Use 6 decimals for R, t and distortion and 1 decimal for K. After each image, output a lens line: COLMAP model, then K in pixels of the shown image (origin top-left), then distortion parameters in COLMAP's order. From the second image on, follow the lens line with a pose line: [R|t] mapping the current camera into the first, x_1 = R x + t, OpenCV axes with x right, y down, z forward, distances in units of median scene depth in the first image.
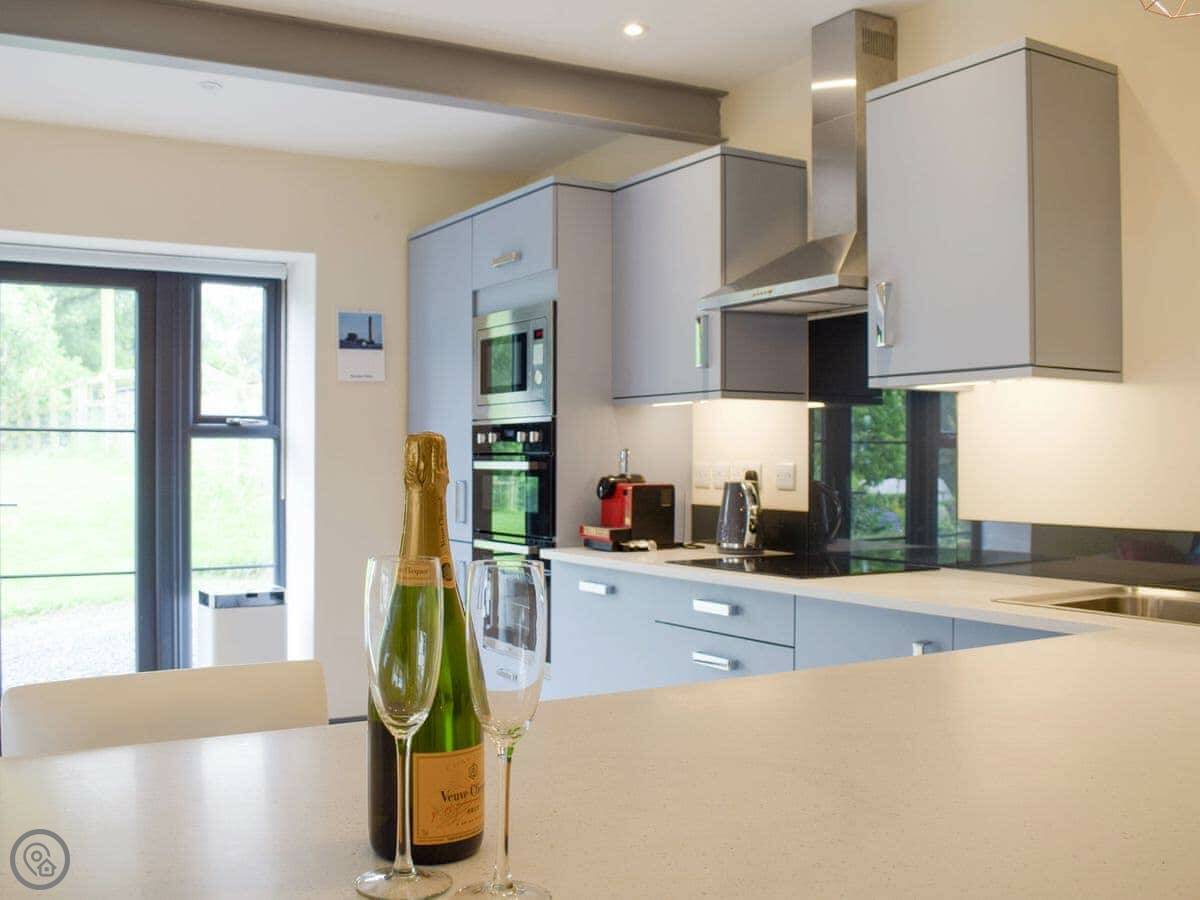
lens RADIAL K [[1206.9, 0, 597.9], [0, 1206.9, 436.2], [0, 0, 1]] dist [-0.016173, -0.013717]
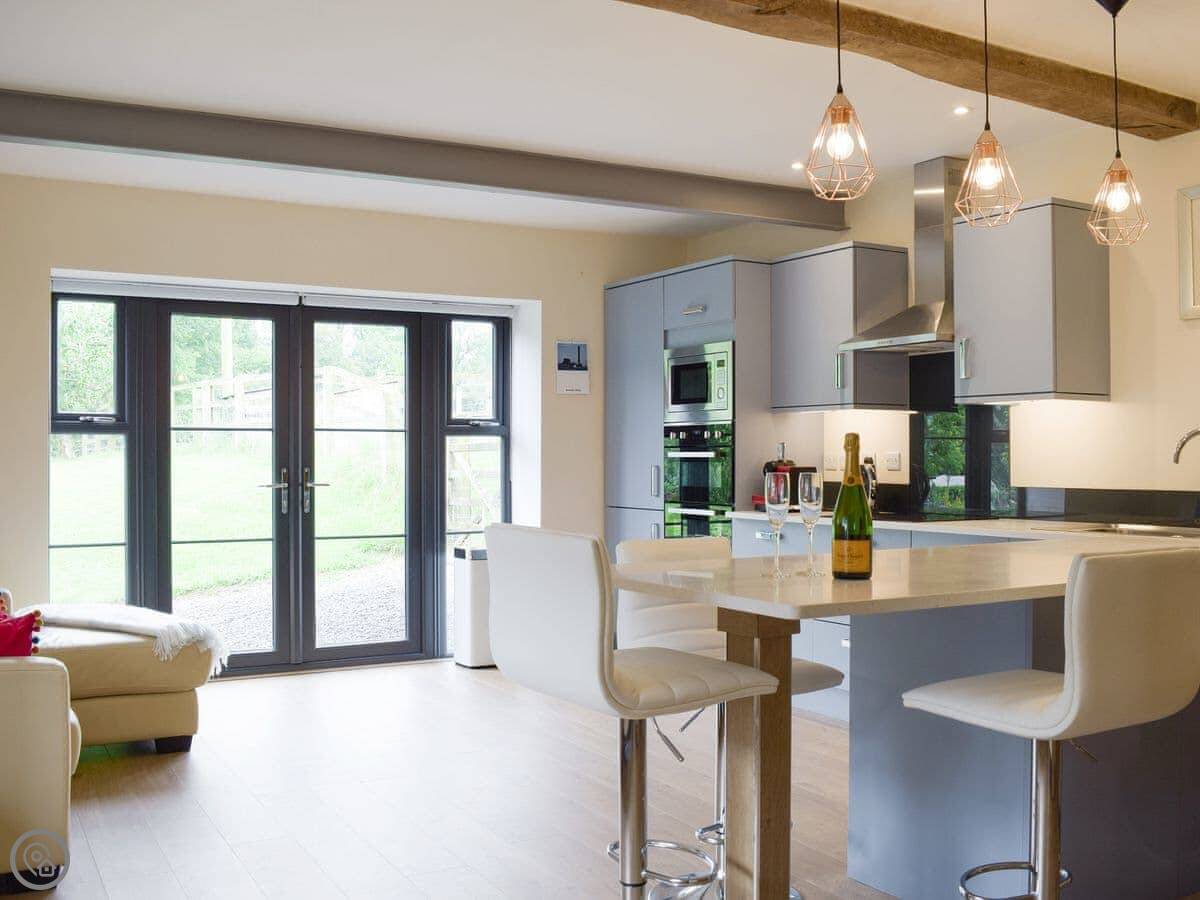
lens RADIAL K [[1187.1, 0, 669.9], [0, 1187.1, 449.4], [0, 0, 1]] dist [-0.005691, -0.002287]
pose [[0.999926, -0.002191, 0.011951, -0.130491], [0.002020, 0.999896, 0.014286, -0.002179], [-0.011981, -0.014261, 0.999827, -0.432285]]
